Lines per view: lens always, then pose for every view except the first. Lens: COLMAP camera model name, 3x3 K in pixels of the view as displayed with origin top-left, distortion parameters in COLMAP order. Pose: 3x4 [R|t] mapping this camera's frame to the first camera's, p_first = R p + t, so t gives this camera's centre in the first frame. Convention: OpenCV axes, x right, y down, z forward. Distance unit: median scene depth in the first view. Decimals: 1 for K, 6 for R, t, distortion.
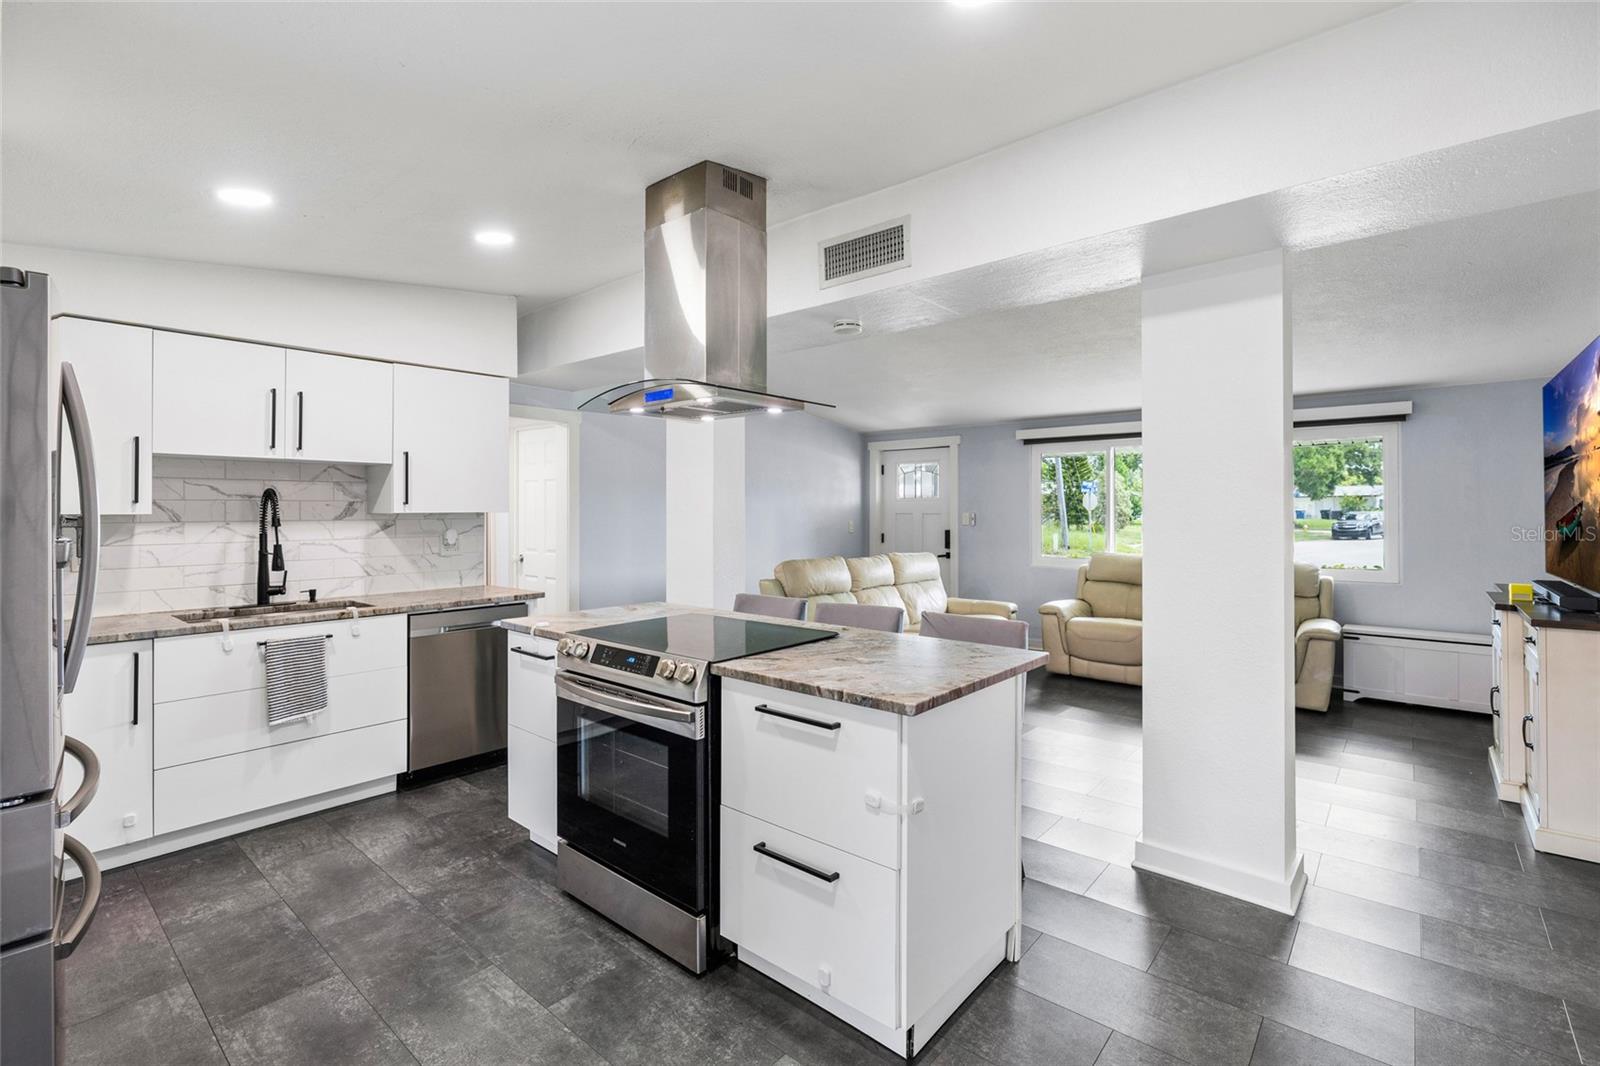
lens RADIAL K [[718.4, 0, 806.0], [0, 718.4, 509.0], [0, 0, 1]] dist [-0.008014, 0.000182]
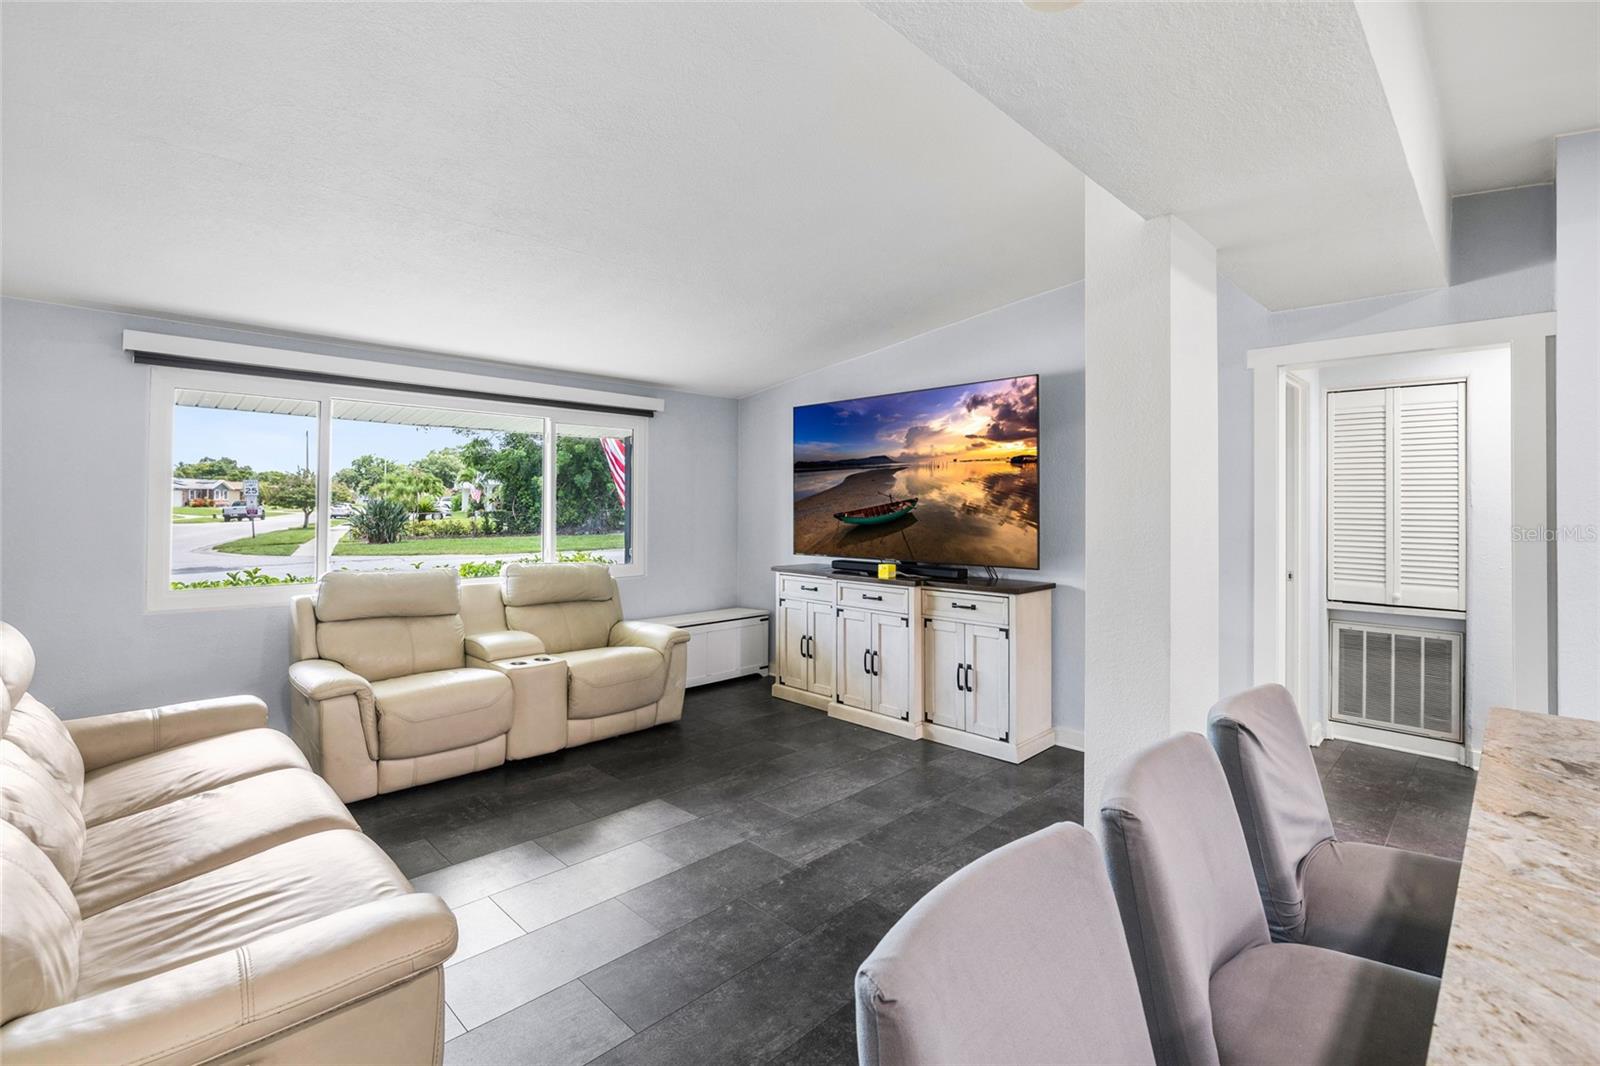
lens RADIAL K [[718.4, 0, 791.6], [0, 718.4, 482.3], [0, 0, 1]] dist [-0.008014, 0.000182]
pose [[0.079297, 0.032227, 0.996330, -0.288518], [-0.009977, 0.999453, -0.031533, 0.002526], [-0.996801, -0.007440, 0.079575, 1.127854]]
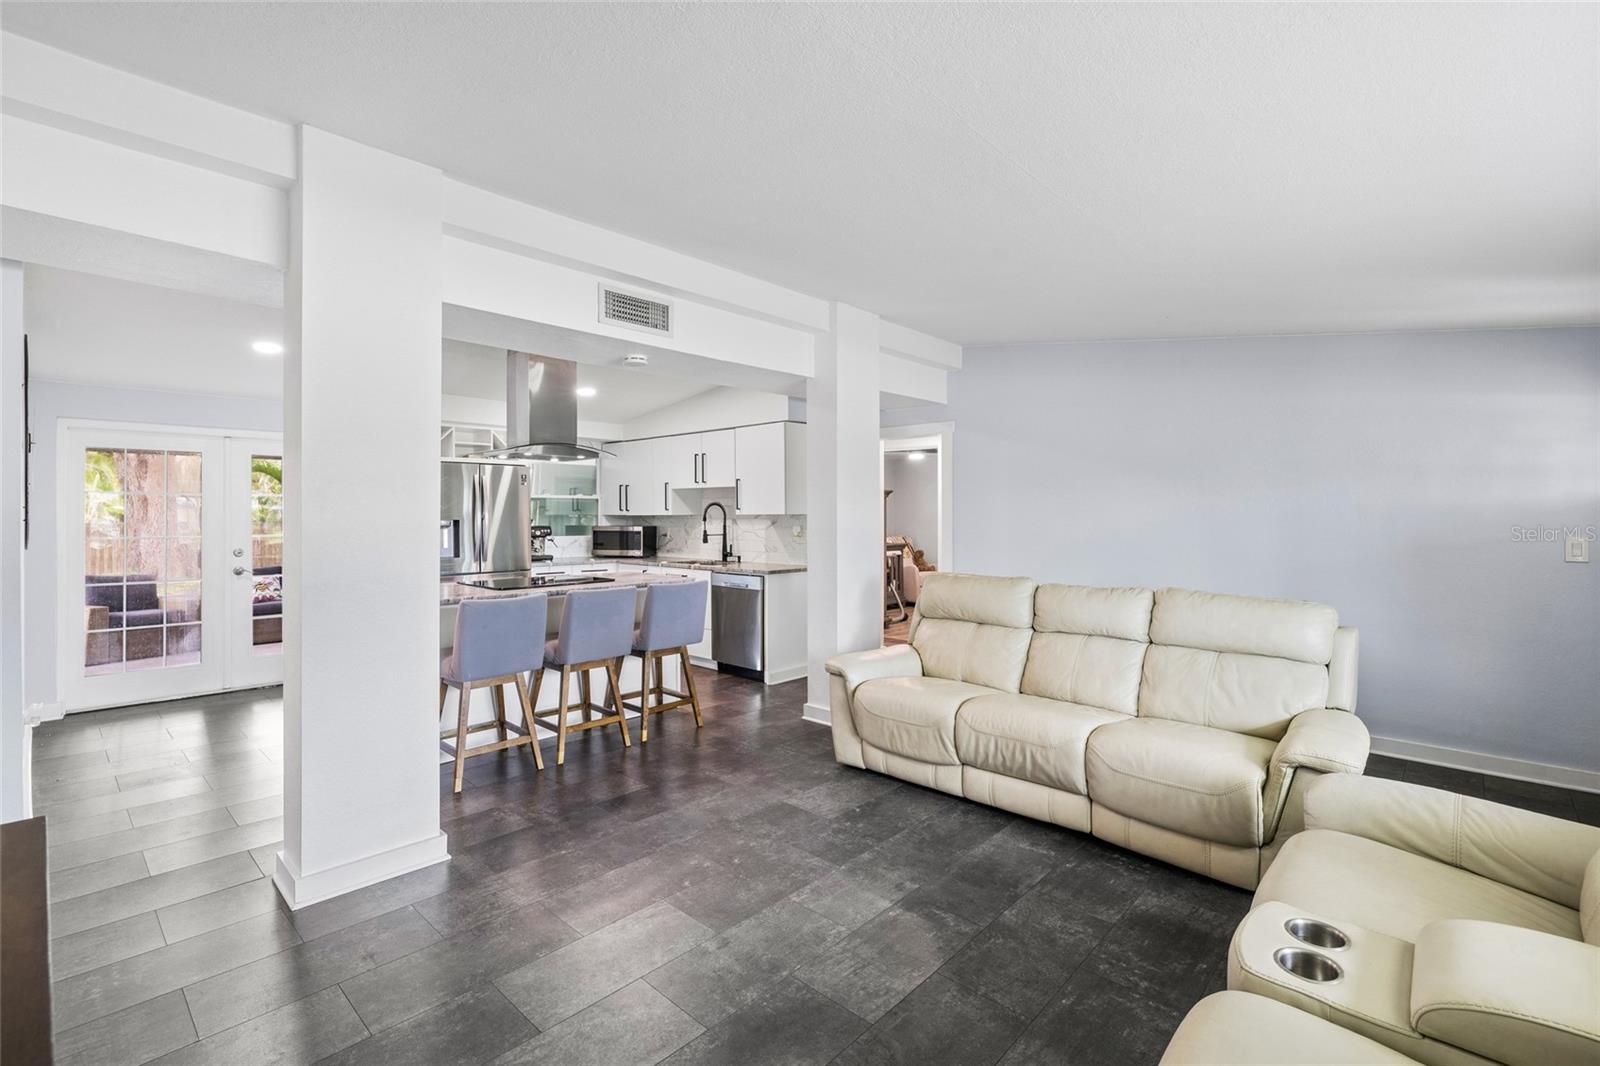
lens RADIAL K [[718.4, 0, 799.9], [0, 718.4, 519.9], [0, 0, 1]] dist [-0.008014, 0.000182]
pose [[-0.042777, 0.009550, -0.999039, 1.257389], [0.004572, 0.999946, 0.009363, 0.002731], [0.999074, -0.004167, -0.042819, 1.337878]]
